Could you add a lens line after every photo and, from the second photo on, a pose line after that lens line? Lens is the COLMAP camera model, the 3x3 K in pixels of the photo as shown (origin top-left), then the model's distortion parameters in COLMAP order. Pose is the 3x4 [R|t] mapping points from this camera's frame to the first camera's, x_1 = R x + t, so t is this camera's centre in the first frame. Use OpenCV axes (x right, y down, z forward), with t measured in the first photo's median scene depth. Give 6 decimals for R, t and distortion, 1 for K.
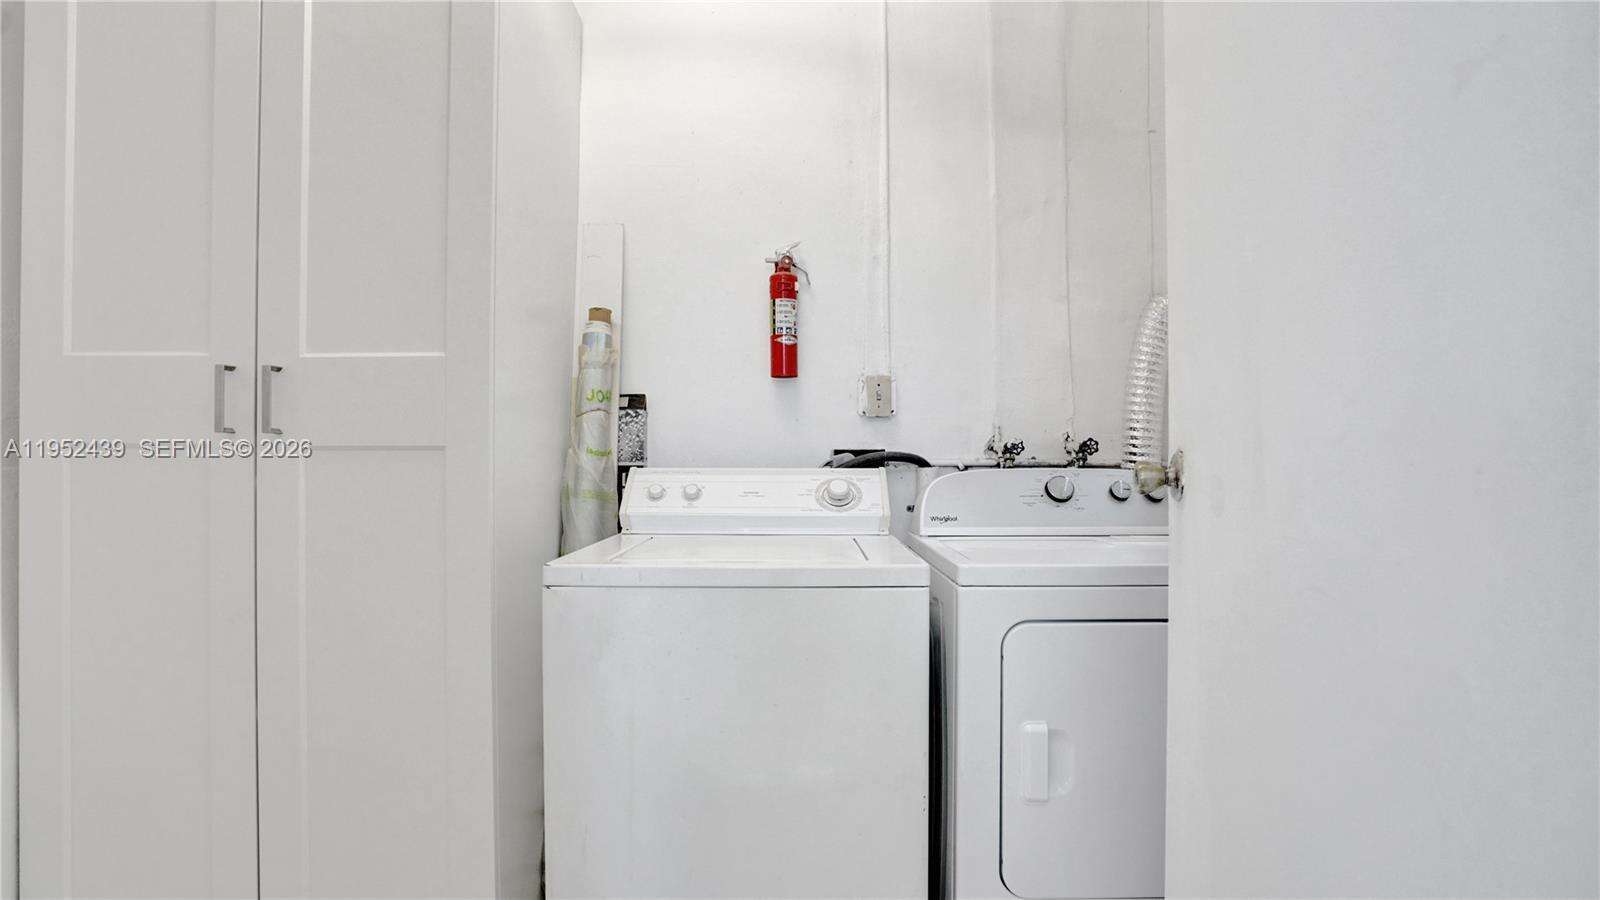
lens RADIAL K [[735.5, 0, 774.7], [0, 735.5, 471.5], [0, 0, 1]] dist [-0.058914, 0.022774]
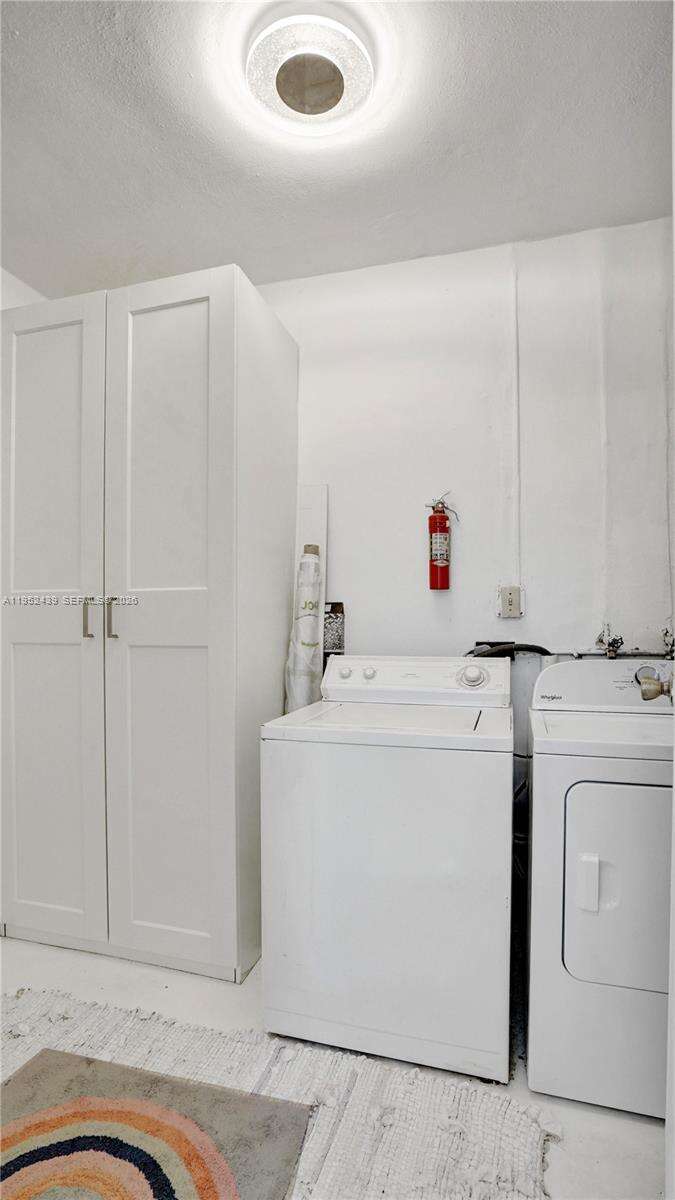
lens RADIAL K [[587.0, 0, 317.4], [0, 587.0, 627.6], [0, 0, 1]] dist [-0.053762, 0.000573]
pose [[0.959105, -0.003265, -0.283030, 0.107092], [0.001535, 0.999979, -0.006336, -0.050751], [0.283045, 0.005642, 0.959090, -0.126311]]
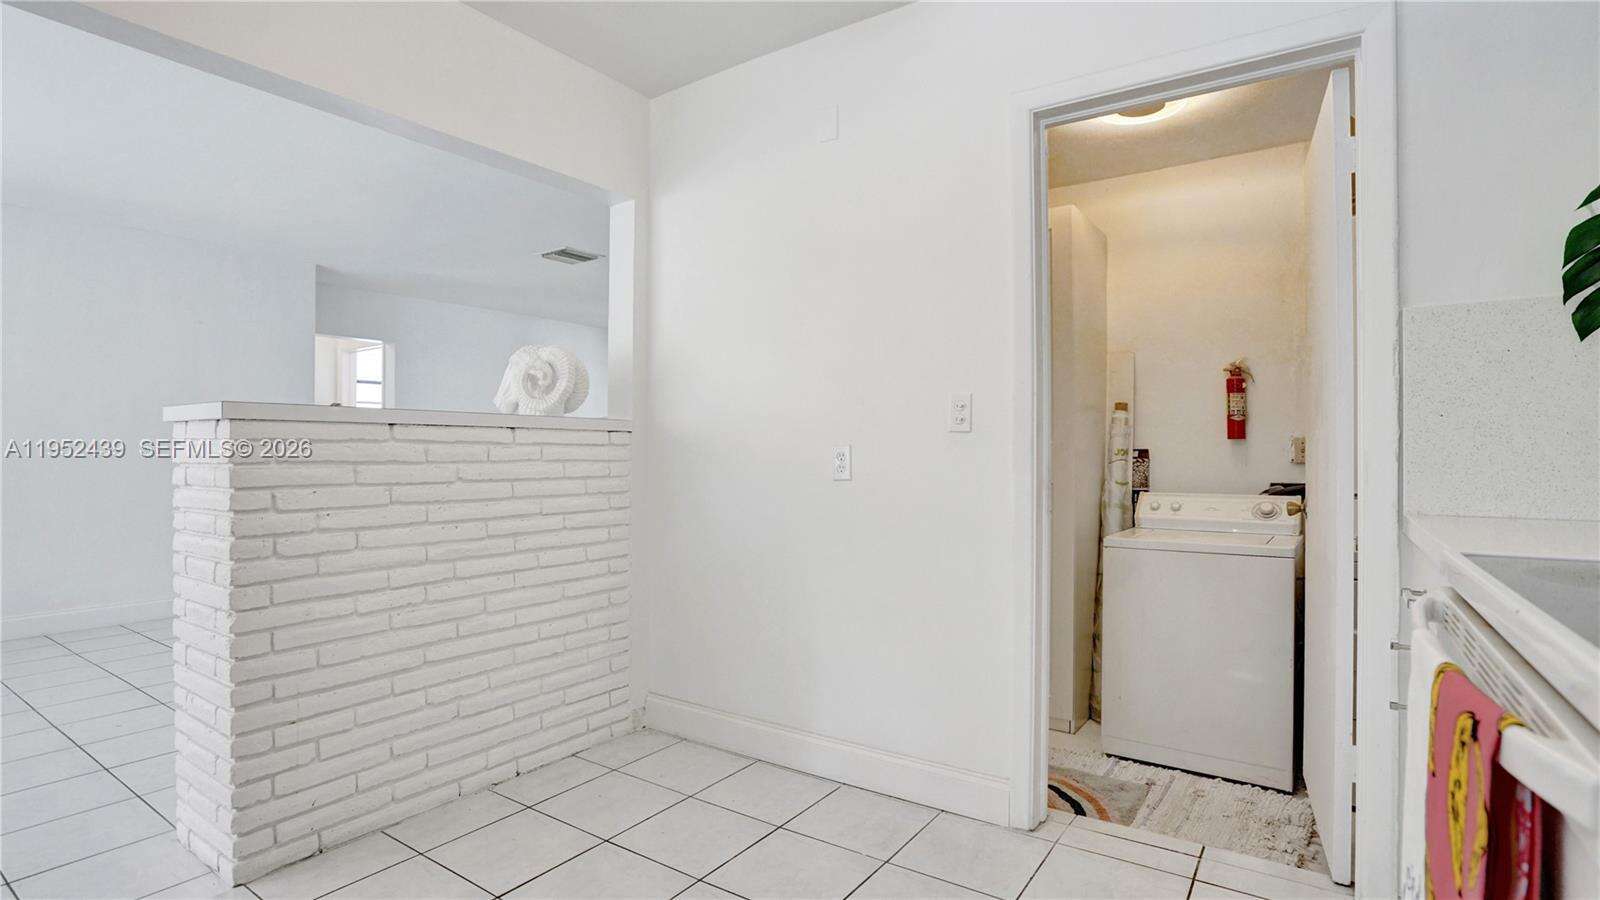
lens RADIAL K [[735.5, 0, 801.3], [0, 735.5, 450.6], [0, 0, 1]] dist [-0.058914, 0.022774]
pose [[0.815171, -0.007410, -0.579173, 0.161330], [-0.004718, 0.999800, -0.019432, -0.067240], [0.579201, 0.018573, 0.814973, -0.943596]]
